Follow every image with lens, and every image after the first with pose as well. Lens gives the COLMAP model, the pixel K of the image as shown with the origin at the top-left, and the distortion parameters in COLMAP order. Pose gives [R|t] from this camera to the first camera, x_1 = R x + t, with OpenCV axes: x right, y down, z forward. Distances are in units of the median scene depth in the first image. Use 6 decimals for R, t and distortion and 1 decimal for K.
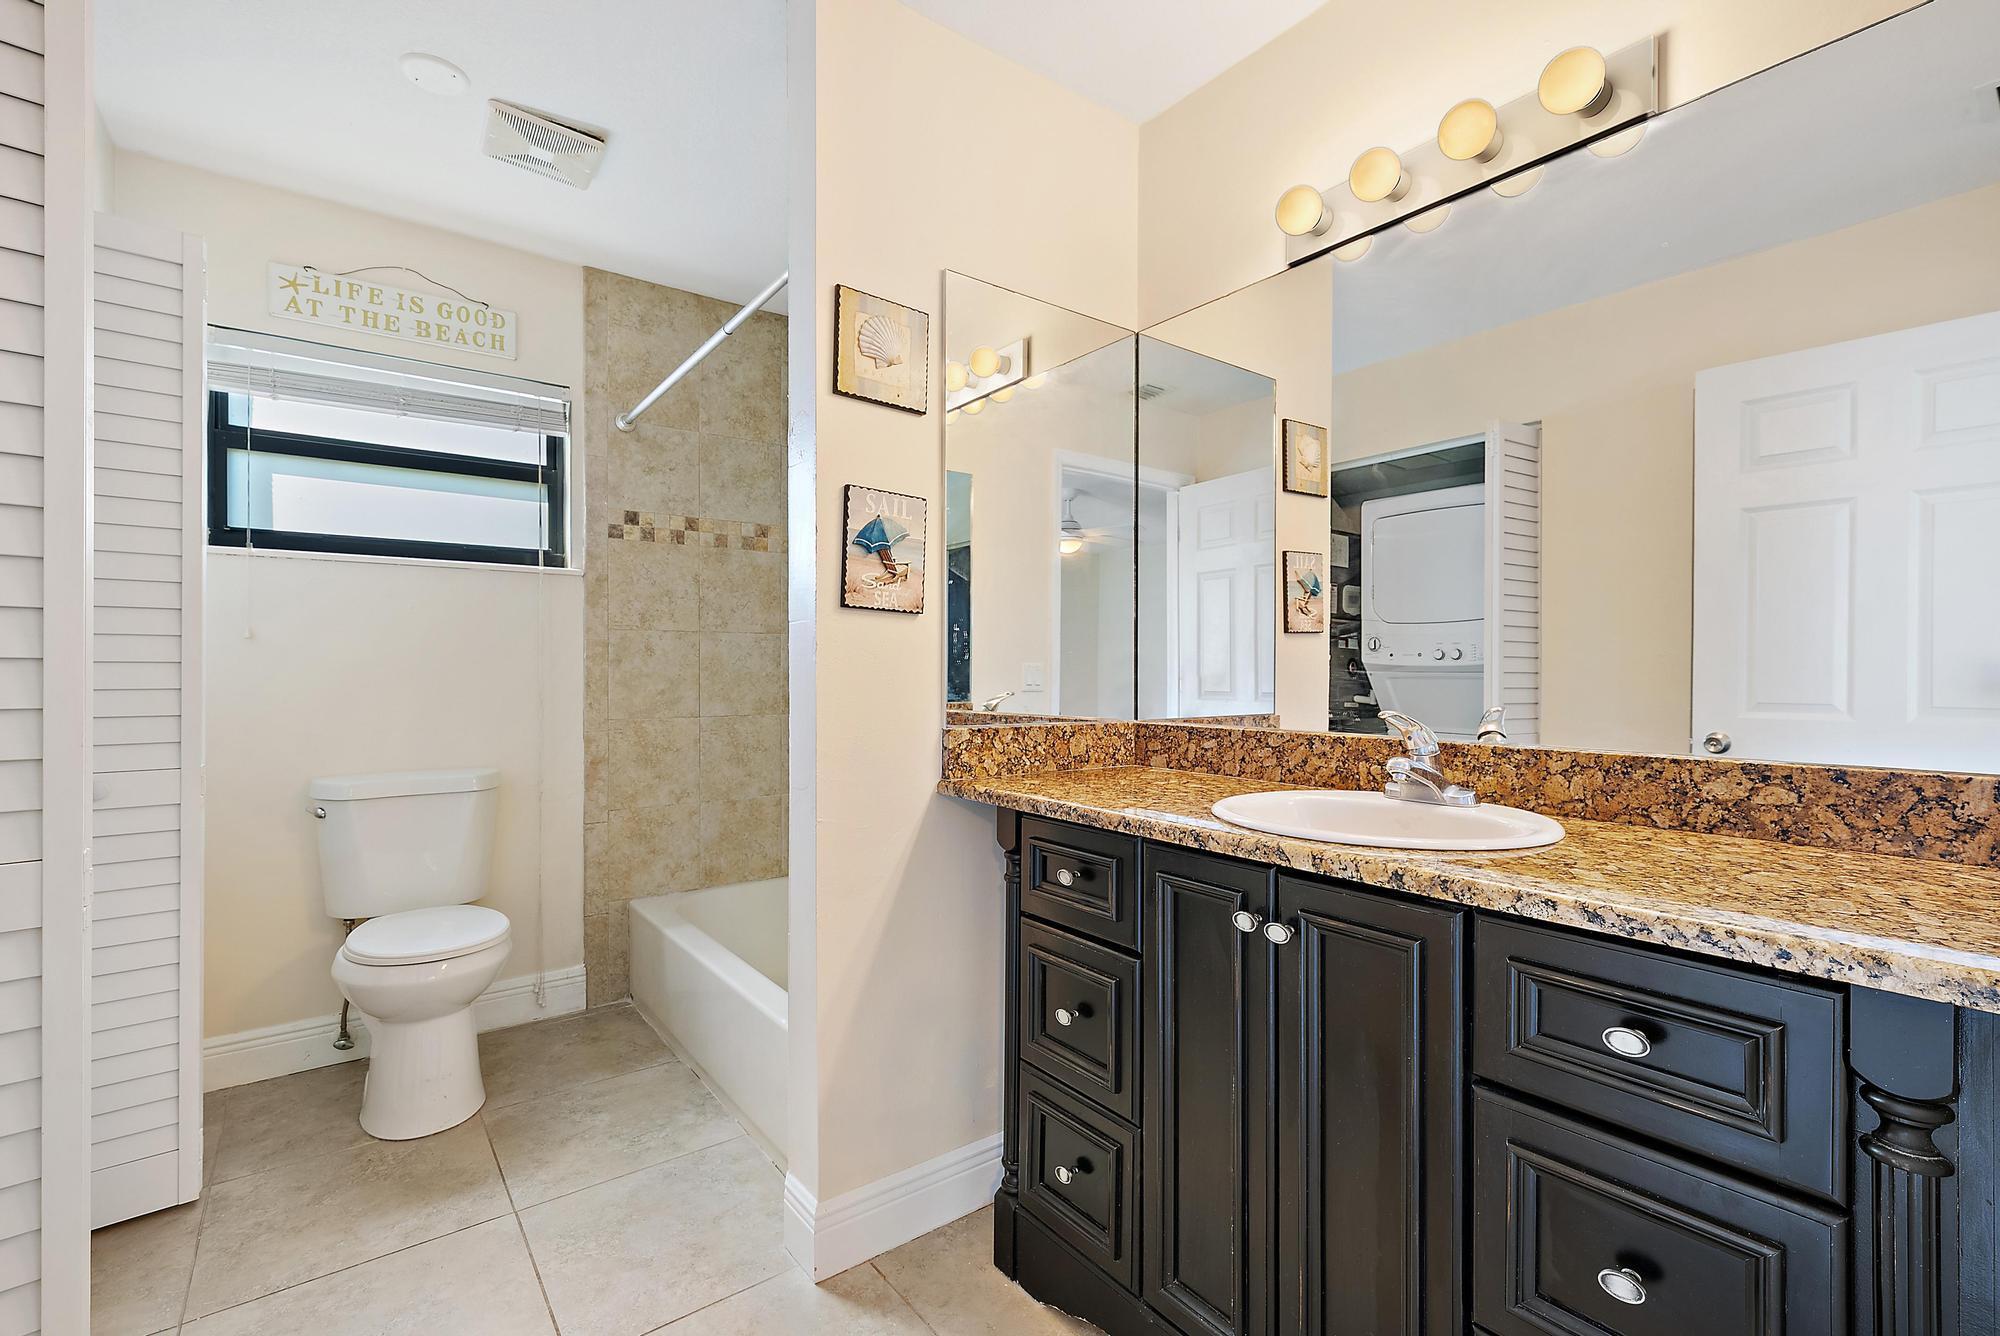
lens RADIAL K [[879.6, 0, 998.2], [0, 879.6, 661.1], [0, 0, 1]] dist [-0.002948, -0.000592]
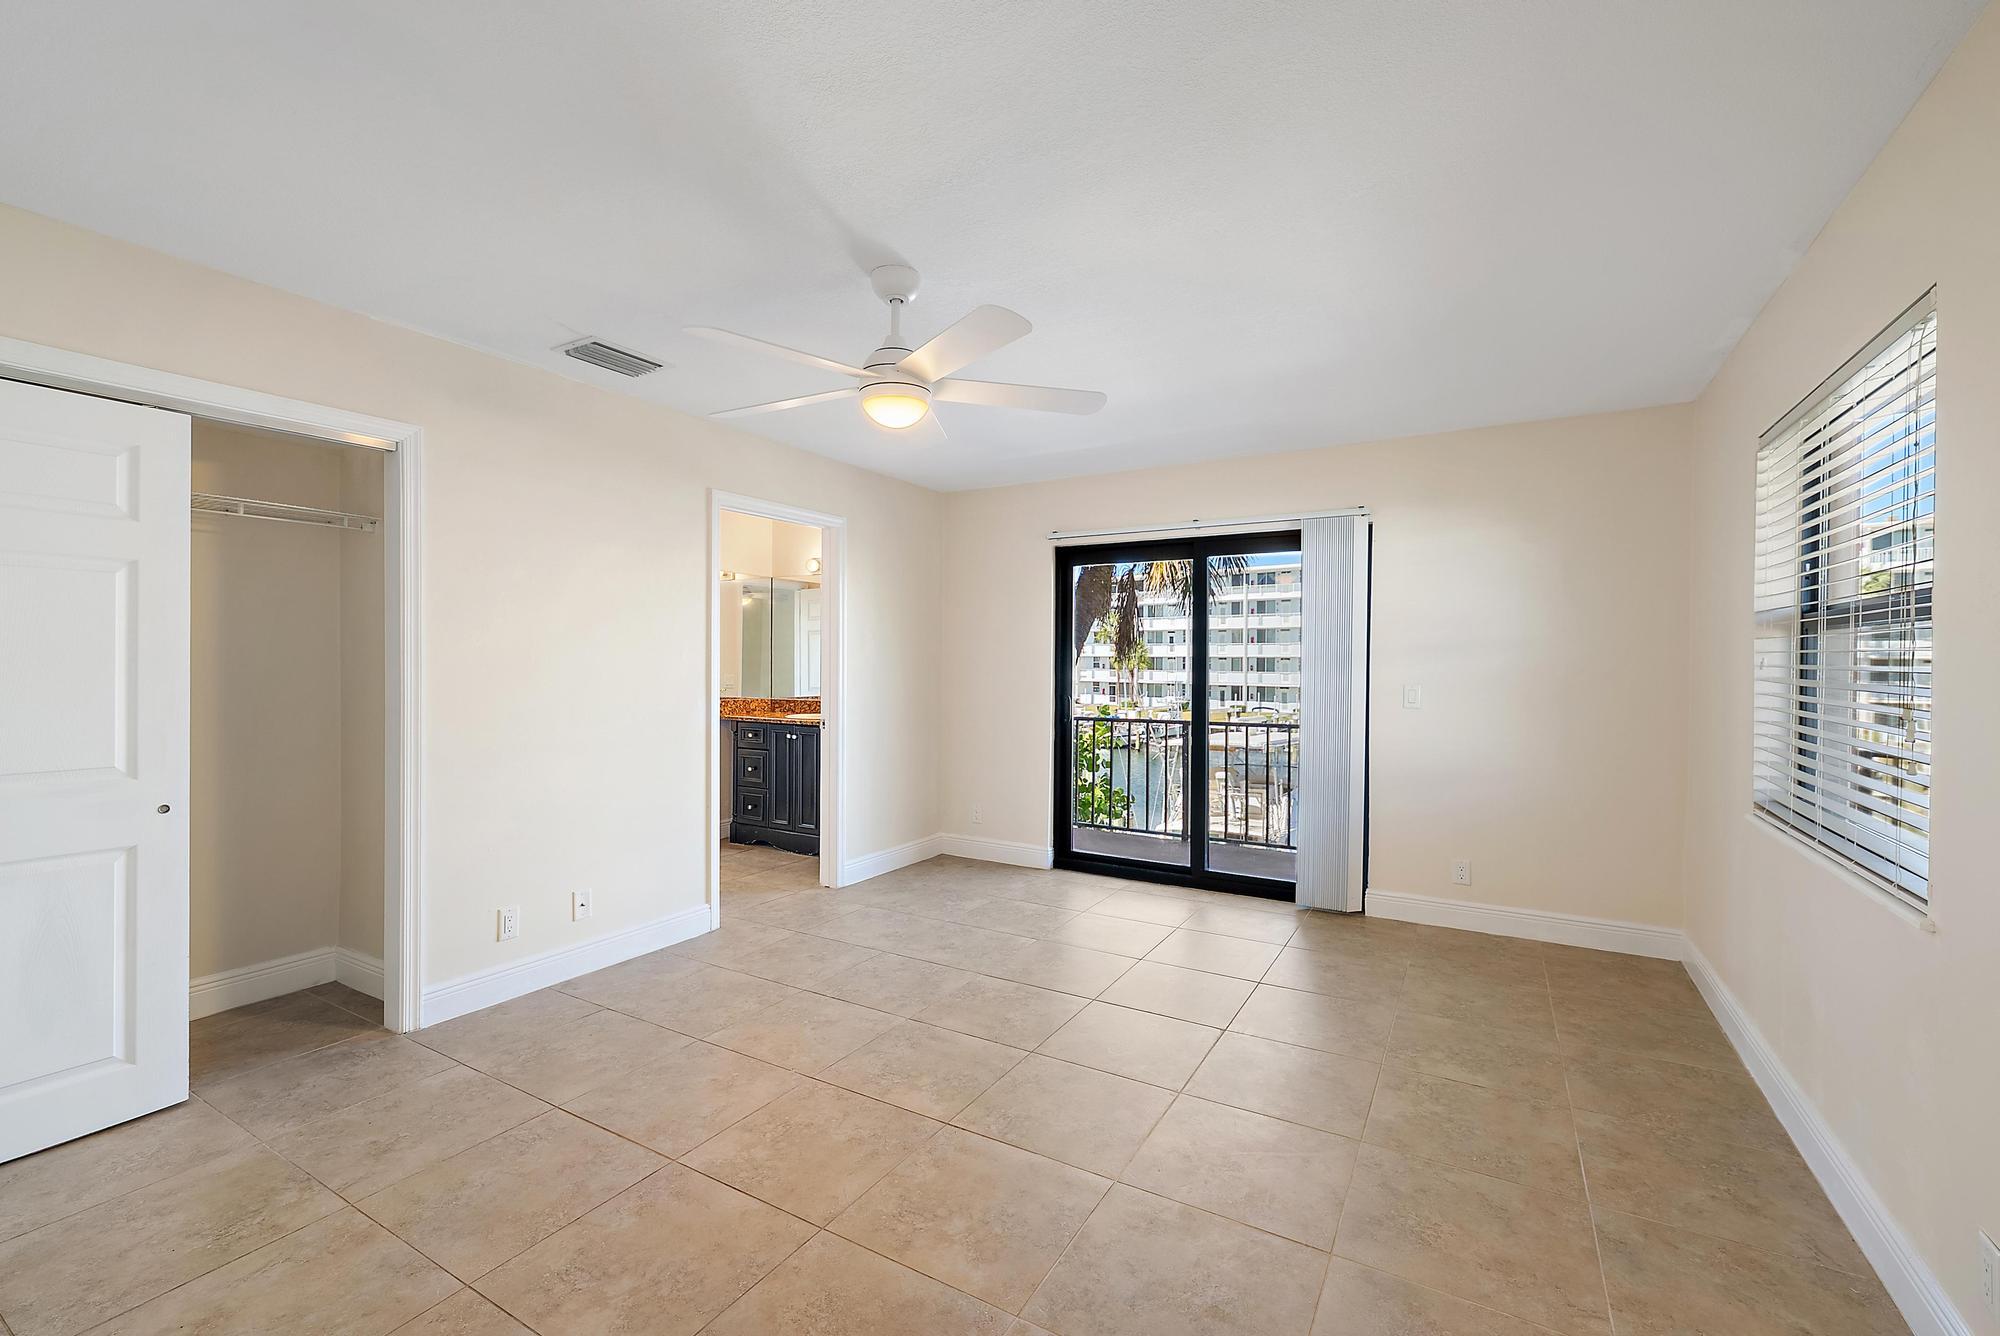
lens RADIAL K [[861.1, 0, 994.5], [0, 861.1, 674.1], [0, 0, 1]] dist [0.004712, 0.000571]
pose [[0.931846, -0.024023, 0.362057, -0.297123], [0.017183, 0.999608, 0.022099, -0.102786], [-0.362446, -0.014372, 0.931894, -3.040359]]
